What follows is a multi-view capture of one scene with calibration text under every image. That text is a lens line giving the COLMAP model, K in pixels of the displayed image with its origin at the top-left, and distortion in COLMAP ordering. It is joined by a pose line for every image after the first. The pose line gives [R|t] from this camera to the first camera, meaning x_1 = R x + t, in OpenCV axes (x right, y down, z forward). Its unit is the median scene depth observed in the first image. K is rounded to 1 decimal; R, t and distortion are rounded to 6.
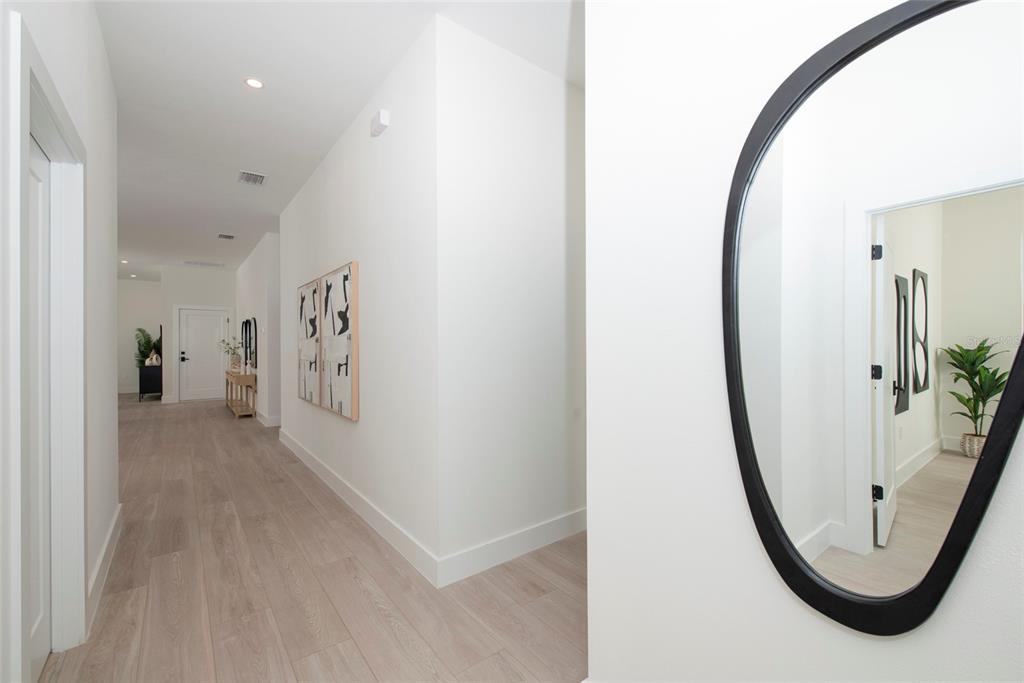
lens RADIAL K [[415.9, 0, 465.5], [0, 415.9, 344.7], [0, 0, 1]] dist [-0.000845, -0.000329]
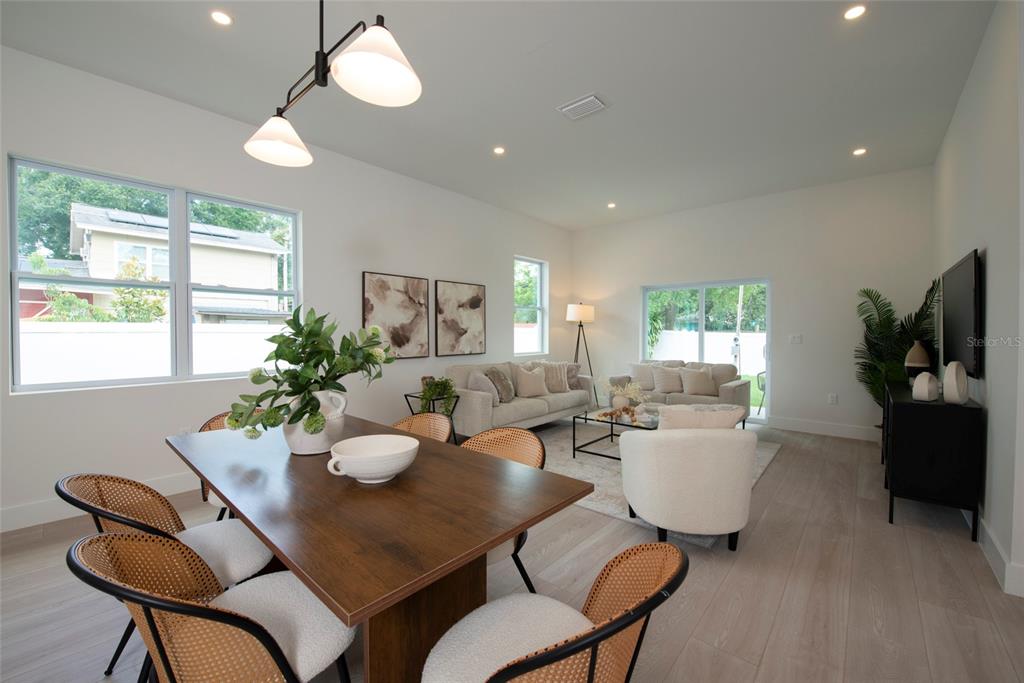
lens RADIAL K [[409.2, 0, 509.2], [0, 409.2, 340.1], [0, 0, 1]] dist [-0.014923, -0.001108]
pose [[0.242950, 0.025559, -0.969702, -0.590725], [-0.005591, 0.999673, 0.024948, 0.004235], [0.970023, -0.000639, 0.243013, 0.687721]]
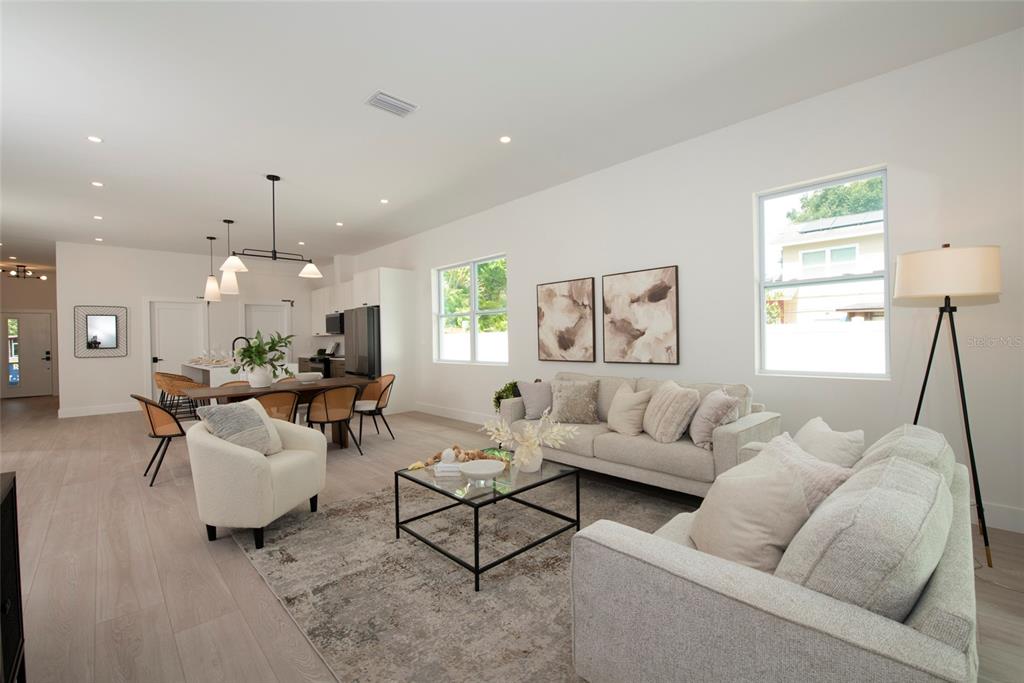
lens RADIAL K [[436.3, 0, 524.1], [0, 436.3, 339.7], [0, 0, 1]] dist [0.000224, -0.000293]
pose [[-0.983584, 0.022806, -0.179005, -0.966414], [0.021796, 0.999734, 0.007605, 0.007636], [0.179131, 0.003578, -0.983819, 1.224838]]
